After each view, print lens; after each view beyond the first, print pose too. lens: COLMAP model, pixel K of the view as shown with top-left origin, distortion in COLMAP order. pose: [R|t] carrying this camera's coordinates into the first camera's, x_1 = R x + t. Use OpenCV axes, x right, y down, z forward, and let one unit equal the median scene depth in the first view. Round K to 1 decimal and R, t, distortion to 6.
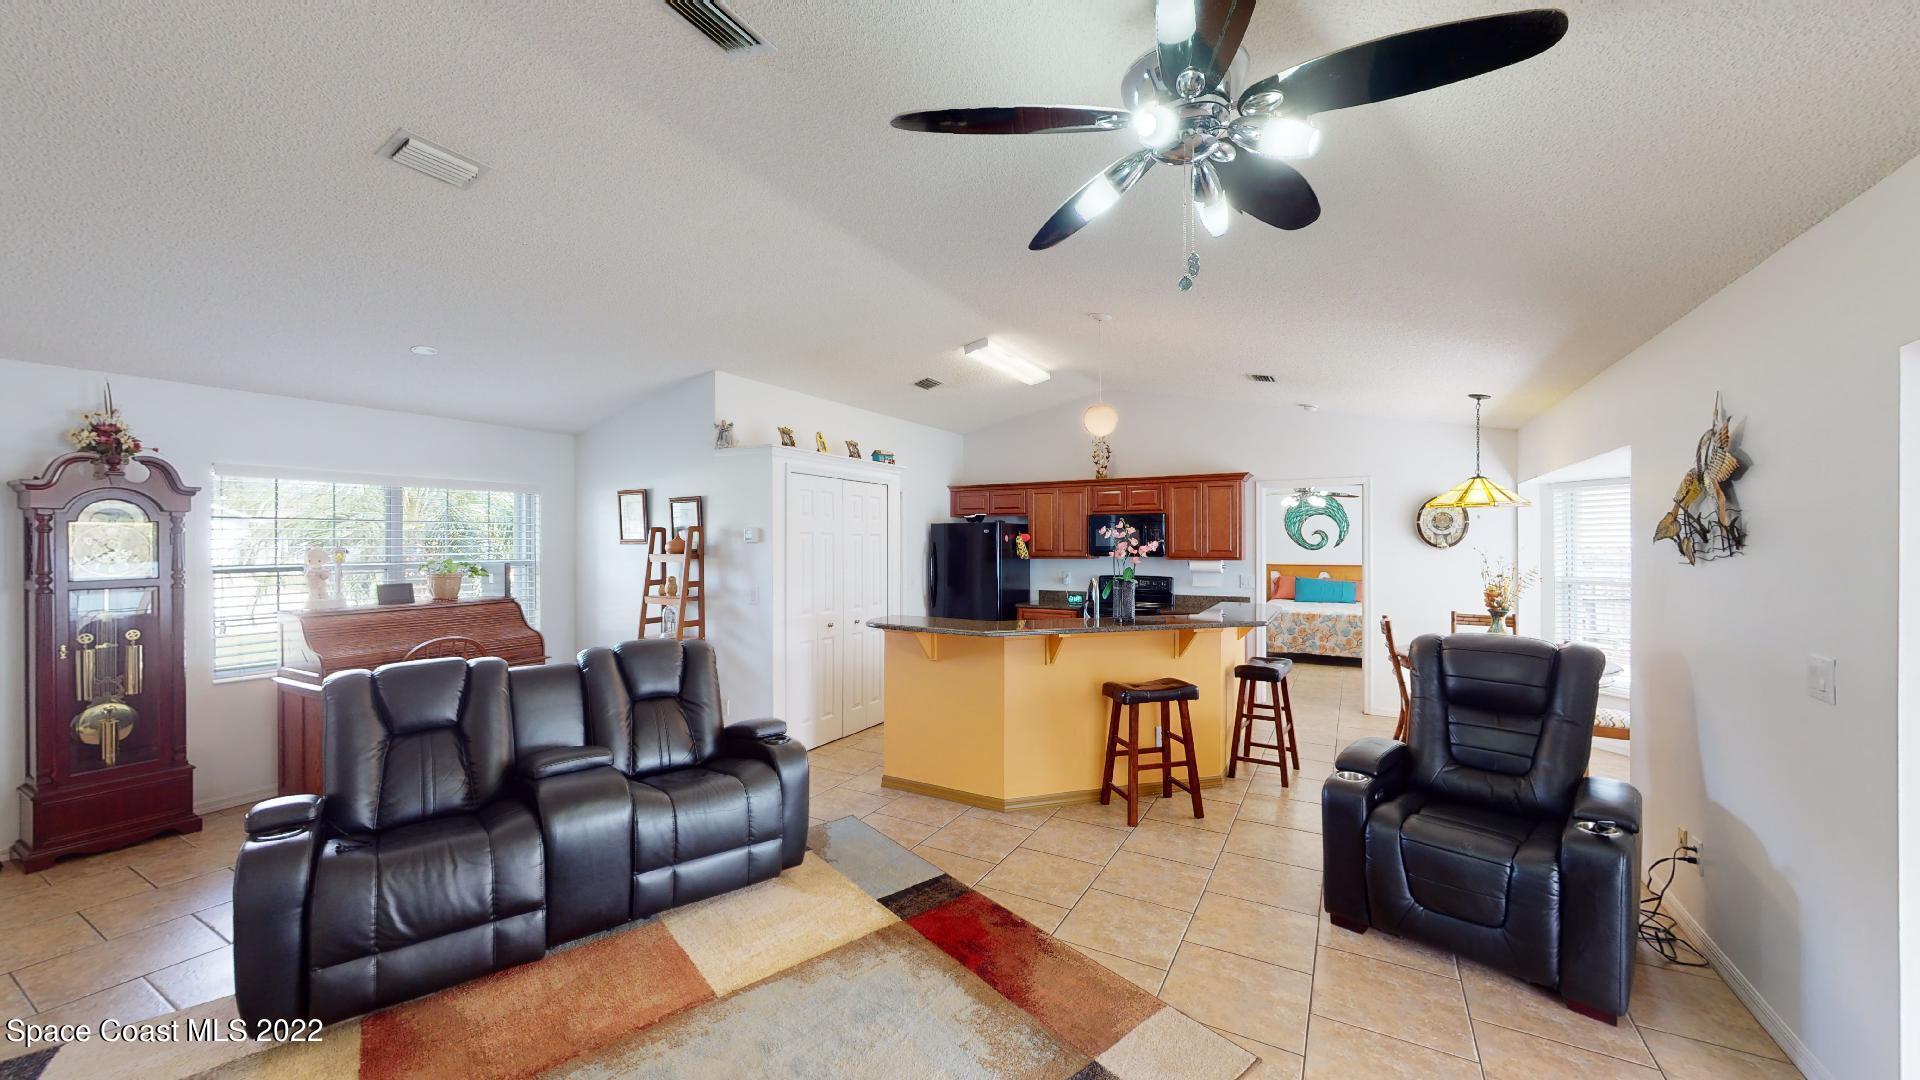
lens RADIAL K [[704.5, 0, 960.0], [0, 704.5, 540.0], [0, 0, 1]] dist [-0.000240, -0.000015]
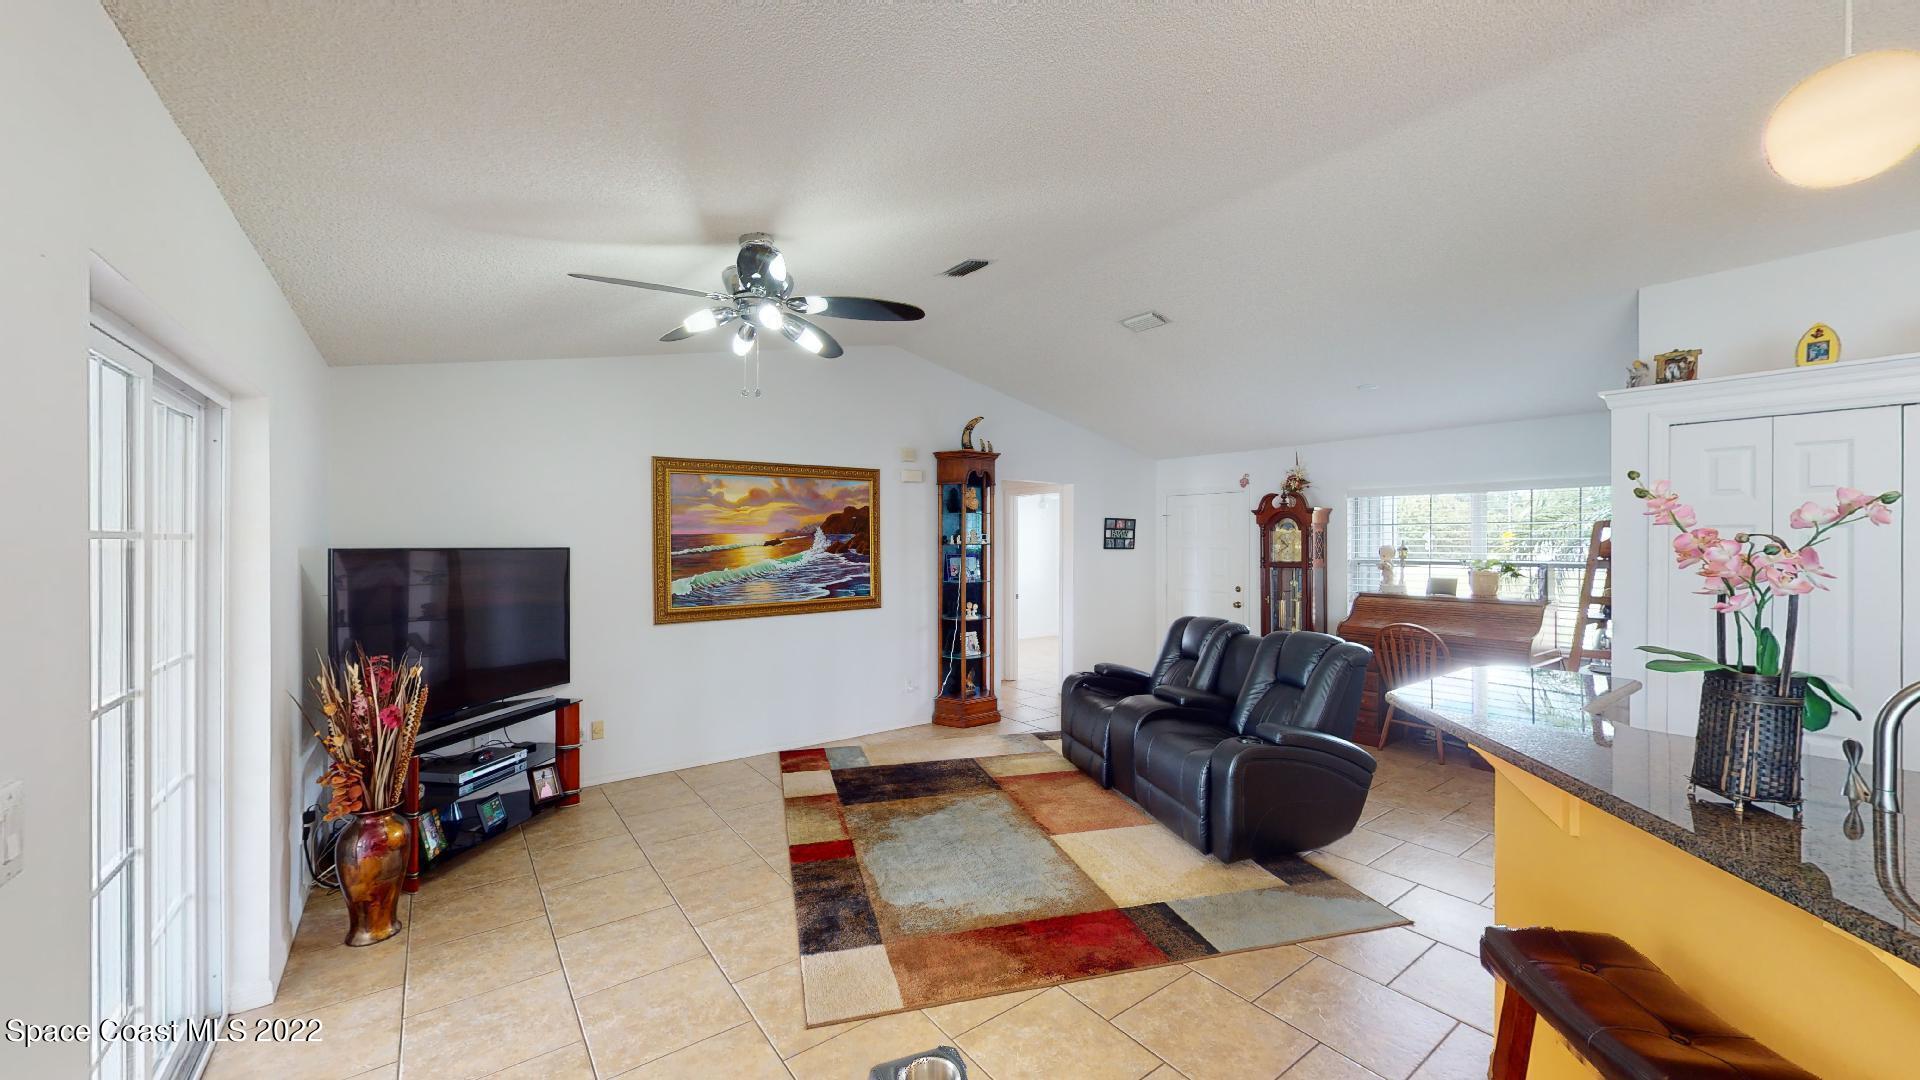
lens RADIAL K [[704.5, 0, 960.0], [0, 704.5, 540.0], [0, 0, 1]] dist [-0.000240, -0.000015]
pose [[-0.406248, -0.001326, -0.913762, 0.449012], [0.000663, 0.999998, -0.001746, 0.001294], [0.913763, -0.001315, -0.406247, 0.566161]]
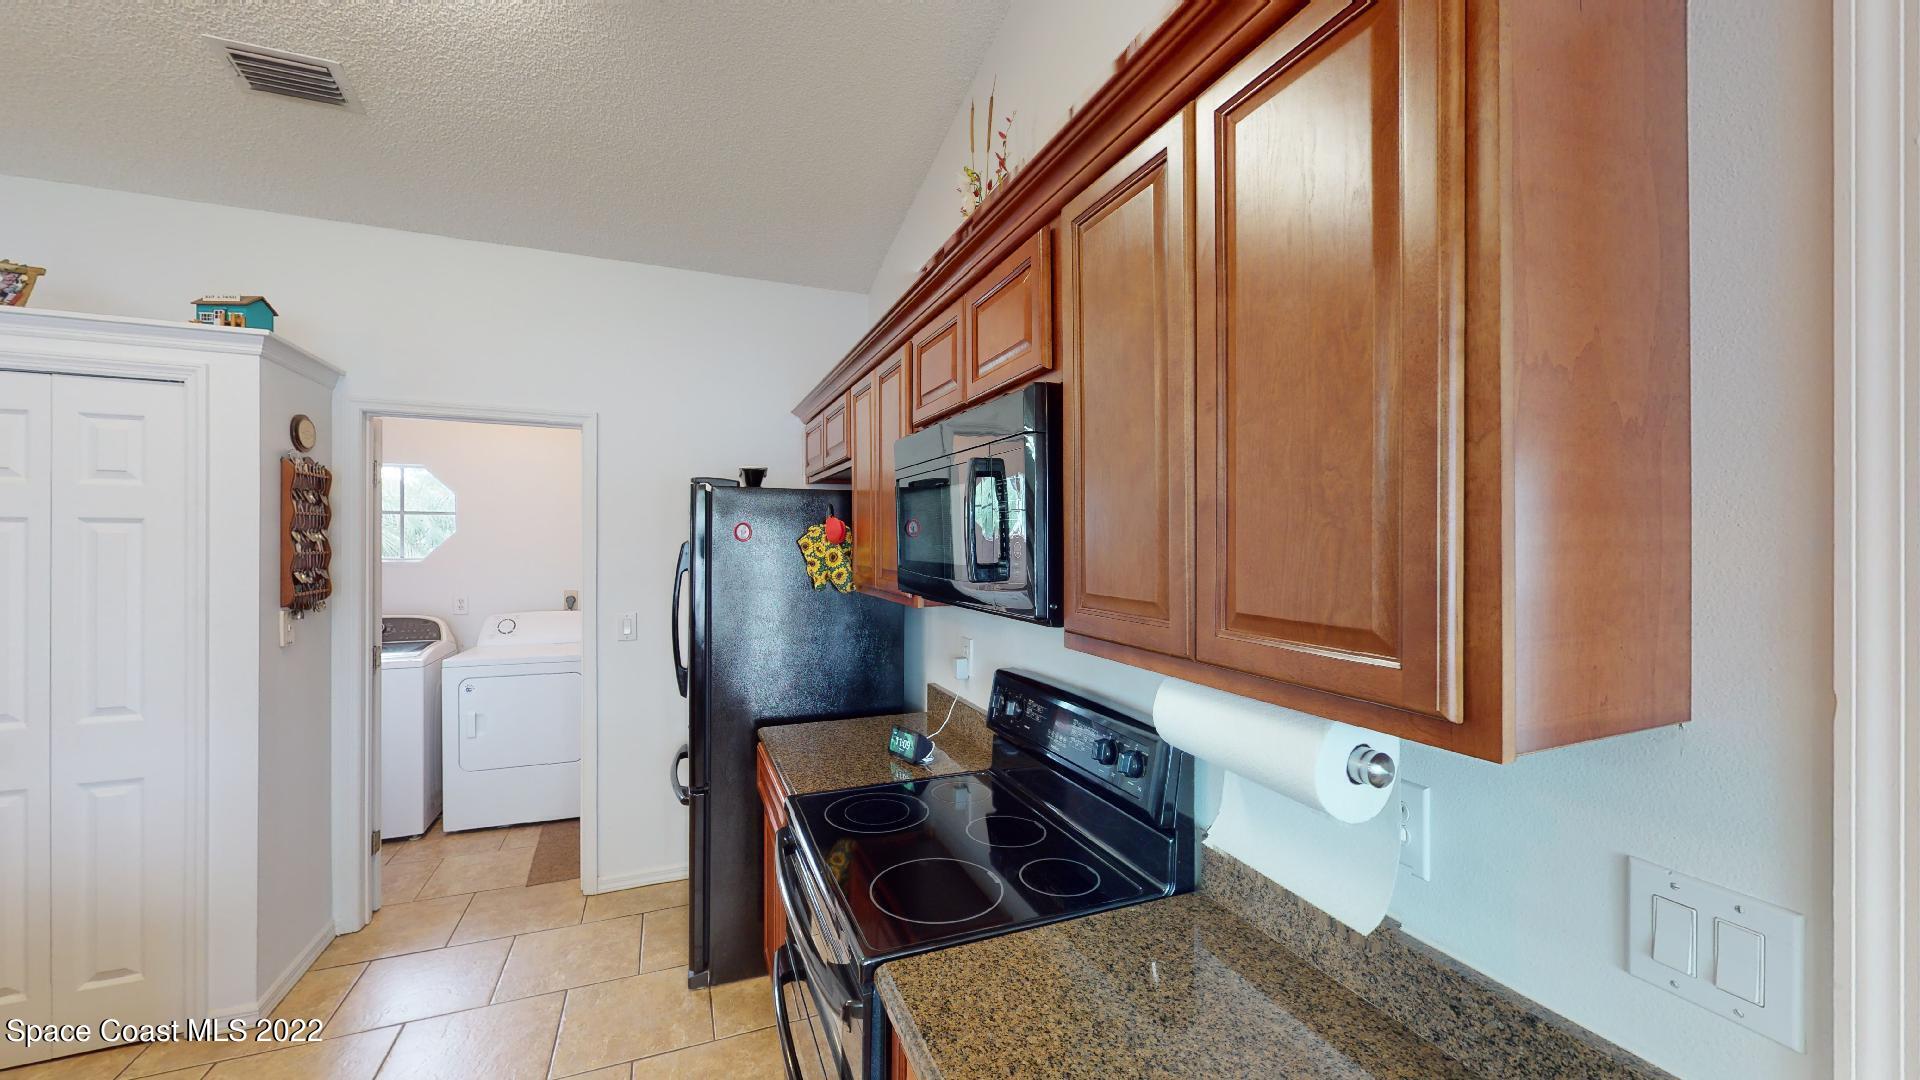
lens RADIAL K [[704.5, 0, 960.0], [0, 704.5, 540.0], [0, 0, 1]] dist [-0.000240, -0.000015]
pose [[0.782857, 0.006335, -0.622170, 0.437174], [-0.006823, 0.999975, 0.001597, 0.000704], [0.622165, 0.002995, 0.782881, 0.955131]]
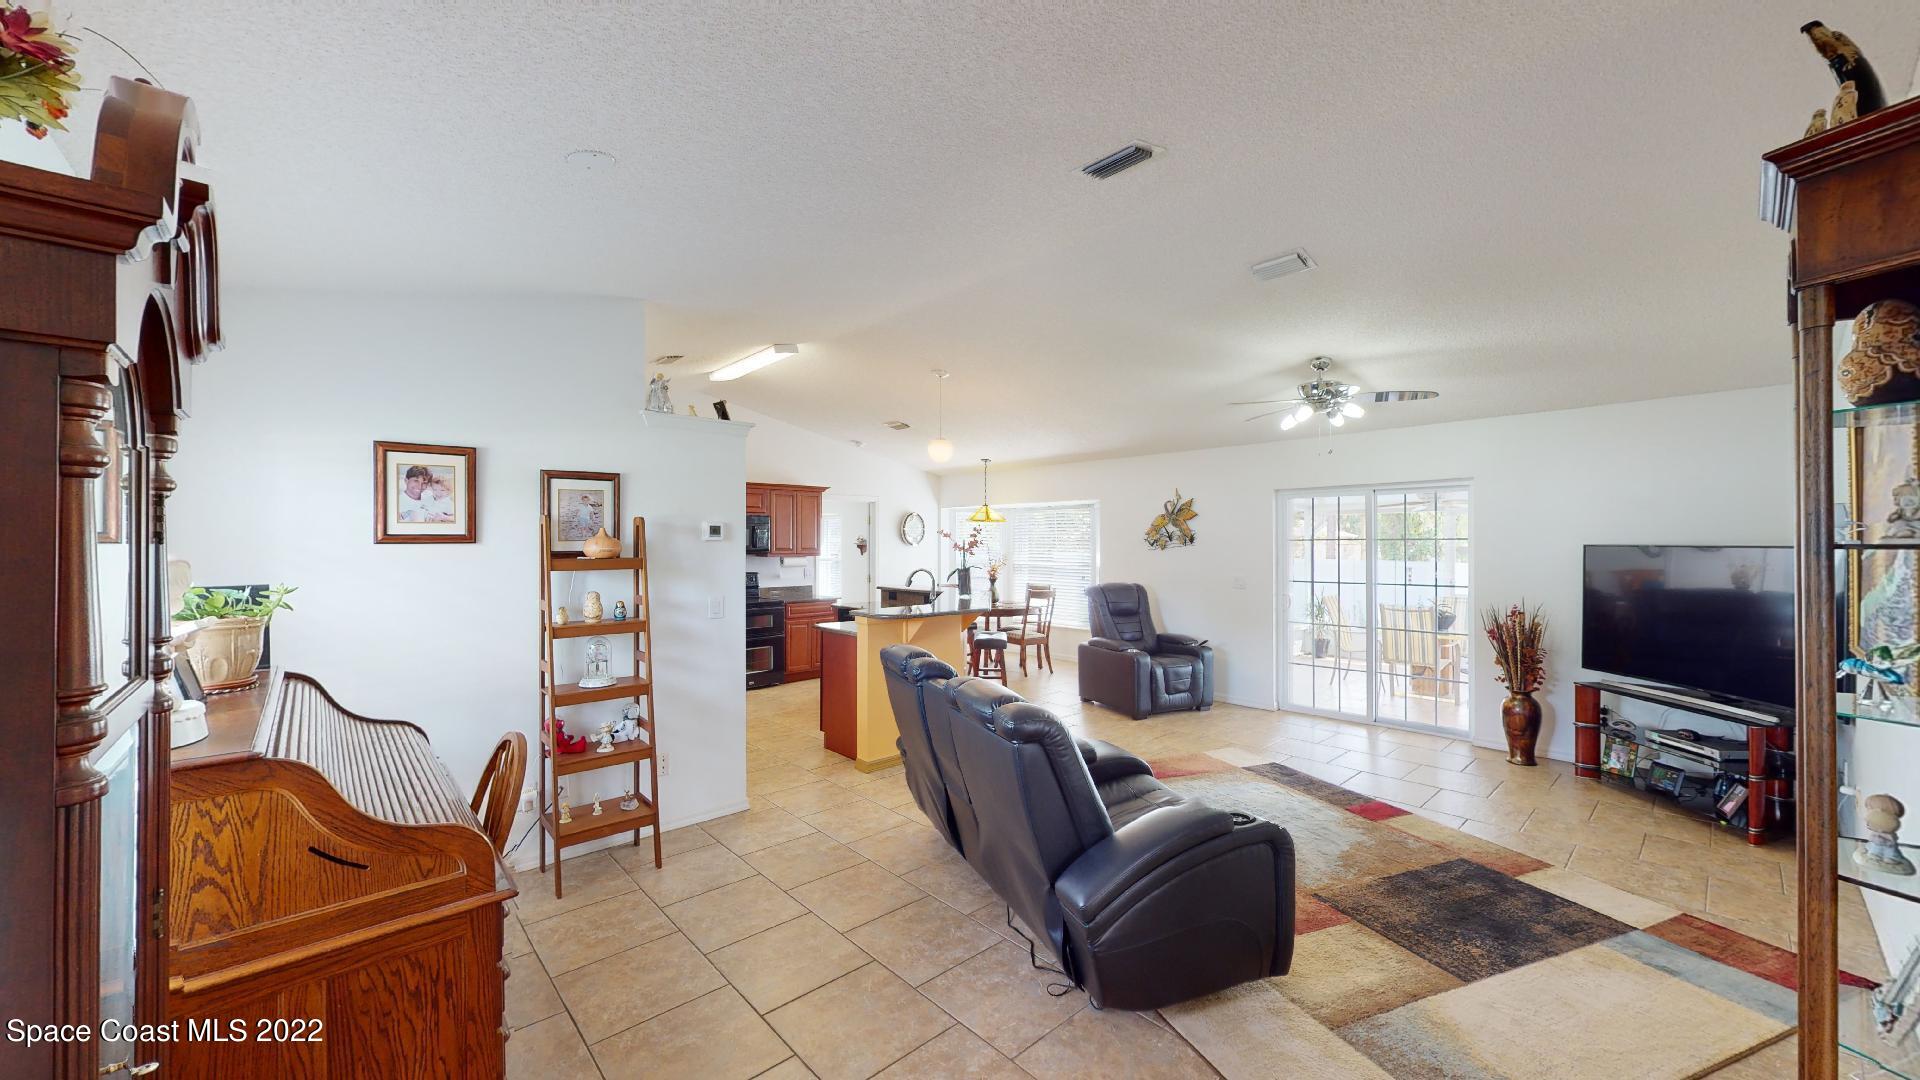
lens RADIAL K [[704.5, 0, 960.0], [0, 704.5, 540.0], [0, 0, 1]] dist [-0.000240, -0.000015]
pose [[0.313704, 0.002996, 0.949516, -0.773566], [-0.000570, 0.999995, -0.002967, 0.004110], [-0.949521, 0.000390, 0.313704, 0.393134]]
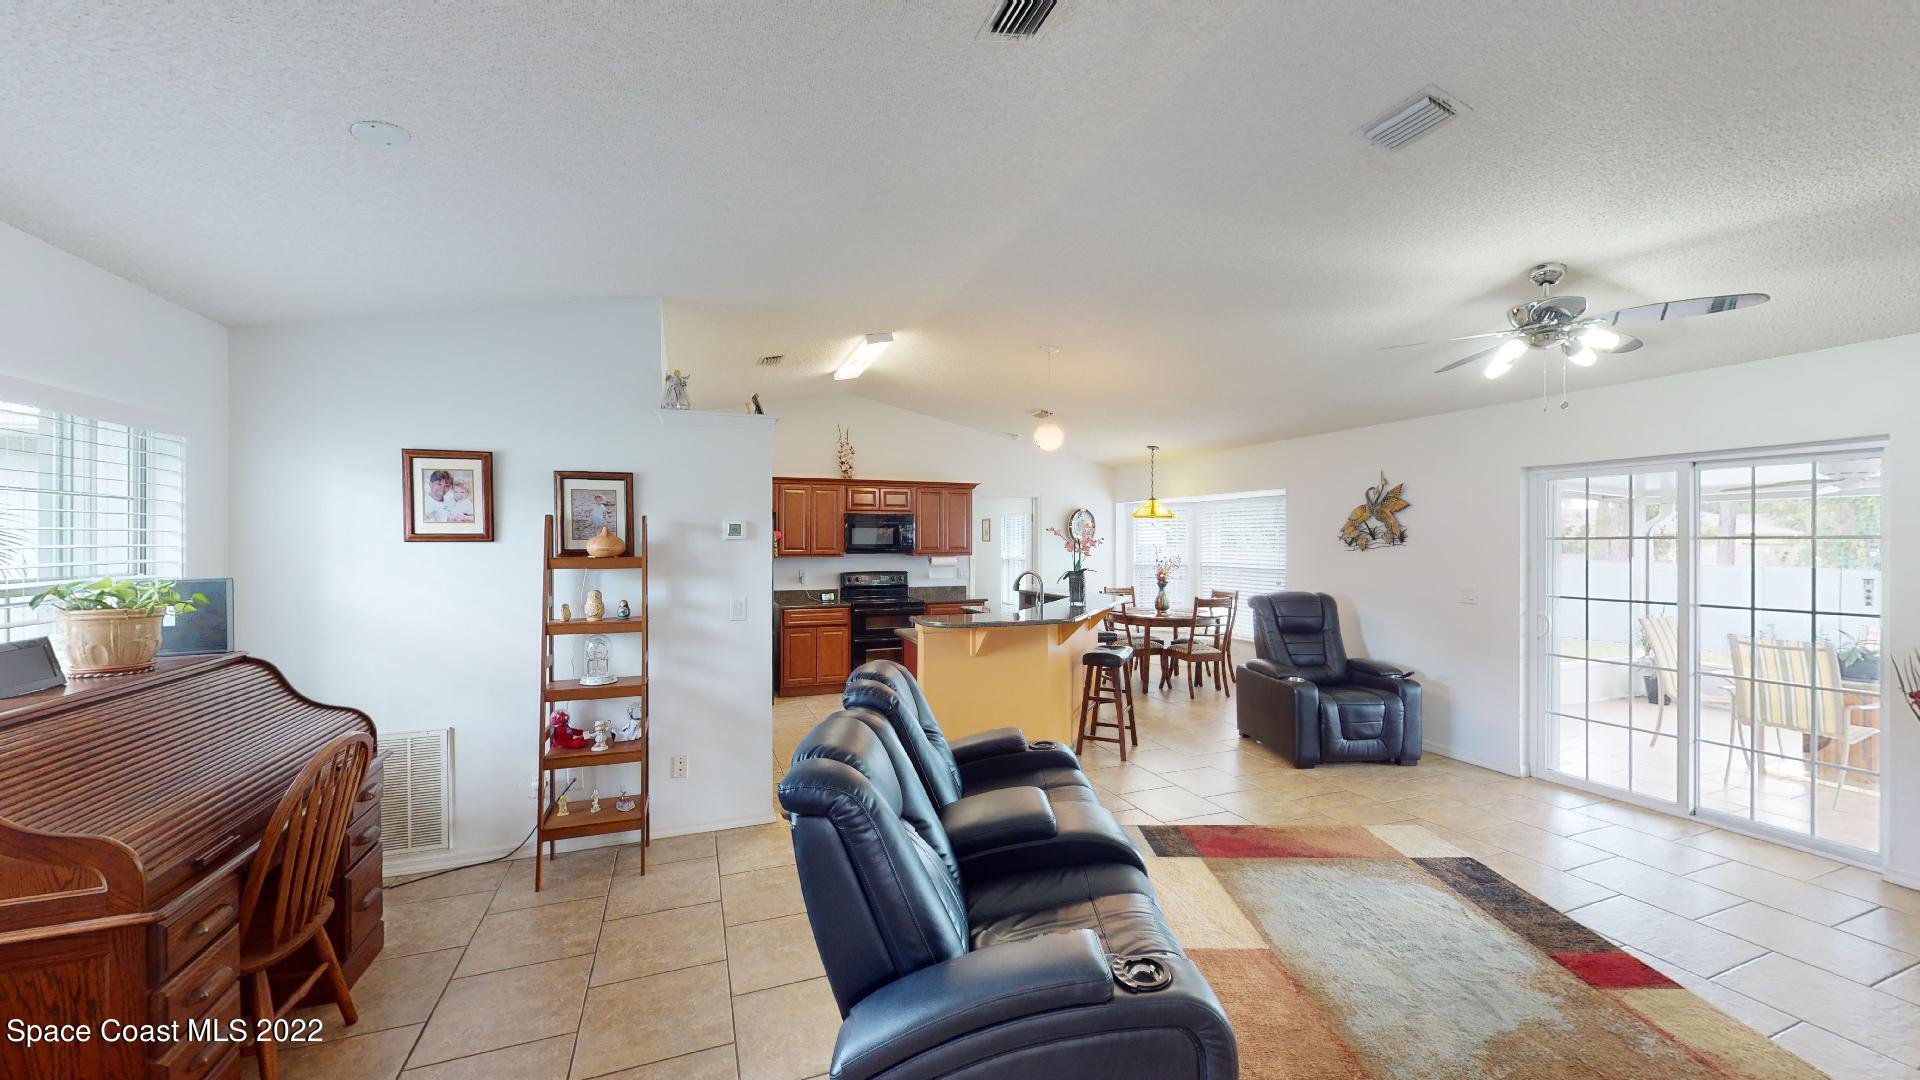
lens RADIAL K [[704.5, 0, 960.0], [0, 704.5, 540.0], [0, 0, 1]] dist [-0.000240, -0.000015]
pose [[0.634553, 0.001223, 0.772878, -0.588255], [-0.000884, 0.999999, -0.000856, 0.003940], [-0.772879, -0.000141, 0.634554, 0.263745]]
